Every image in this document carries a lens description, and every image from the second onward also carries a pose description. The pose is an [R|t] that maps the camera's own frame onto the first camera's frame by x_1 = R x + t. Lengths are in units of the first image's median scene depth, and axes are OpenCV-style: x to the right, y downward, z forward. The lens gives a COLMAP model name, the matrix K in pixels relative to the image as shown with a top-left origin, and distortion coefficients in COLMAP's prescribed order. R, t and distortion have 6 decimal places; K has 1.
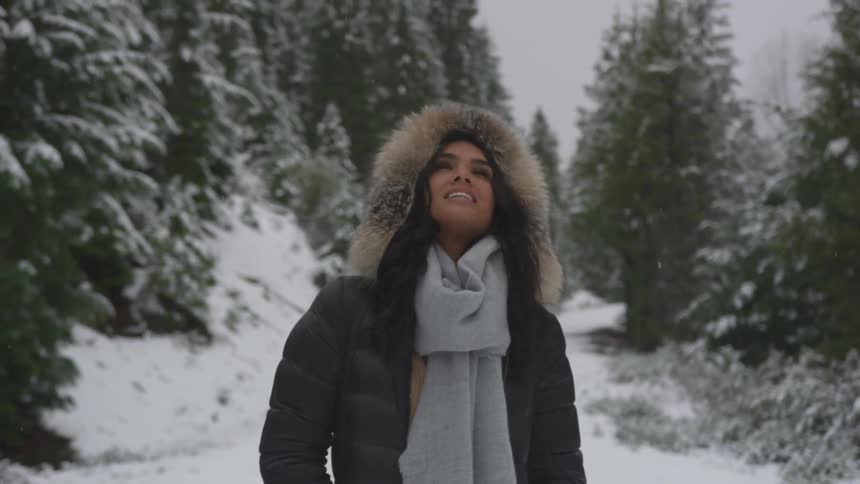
lens RADIAL K [[1309.1, 0, 430.0], [0, 1309.1, 242.0], [0, 0, 1]] dist [0.010636, 0.021402]
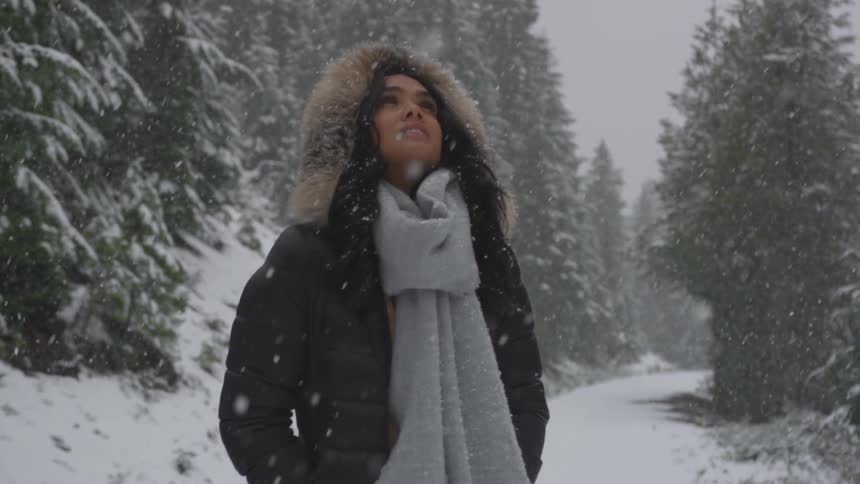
lens RADIAL K [[1347.4, 0, 430.0], [0, 1347.4, 242.0], [0, 0, 1]] dist [0.055165, 0.053072]
pose [[0.999194, 0.028487, -0.028279, -0.004821], [-0.029921, 0.998217, -0.051639, 0.020584], [0.026757, 0.052443, 0.998265, 0.165900]]
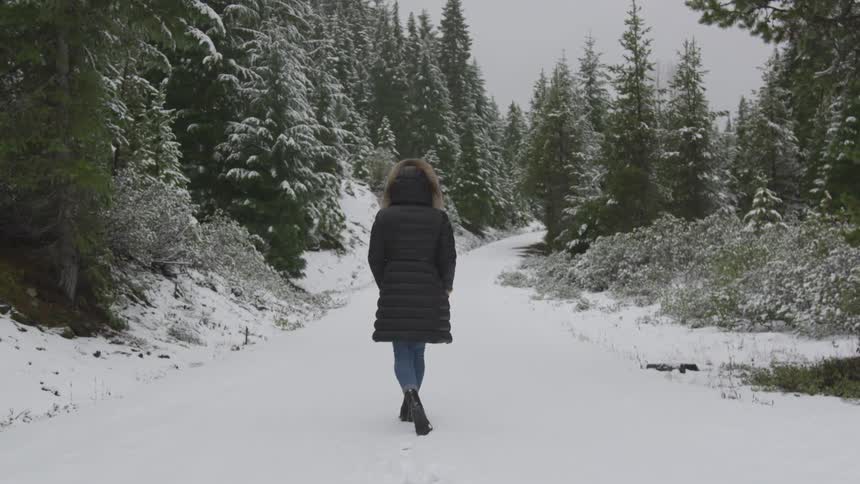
lens RADIAL K [[1309.1, 0, 430.0], [0, 1309.1, 242.0], [0, 0, 1]] dist [0.010636, 0.021402]
pose [[0.999817, -0.008436, -0.017192, 0.015192], [0.009590, 0.997627, 0.068185, -0.065141], [0.016576, -0.068337, 0.997525, -0.859657]]
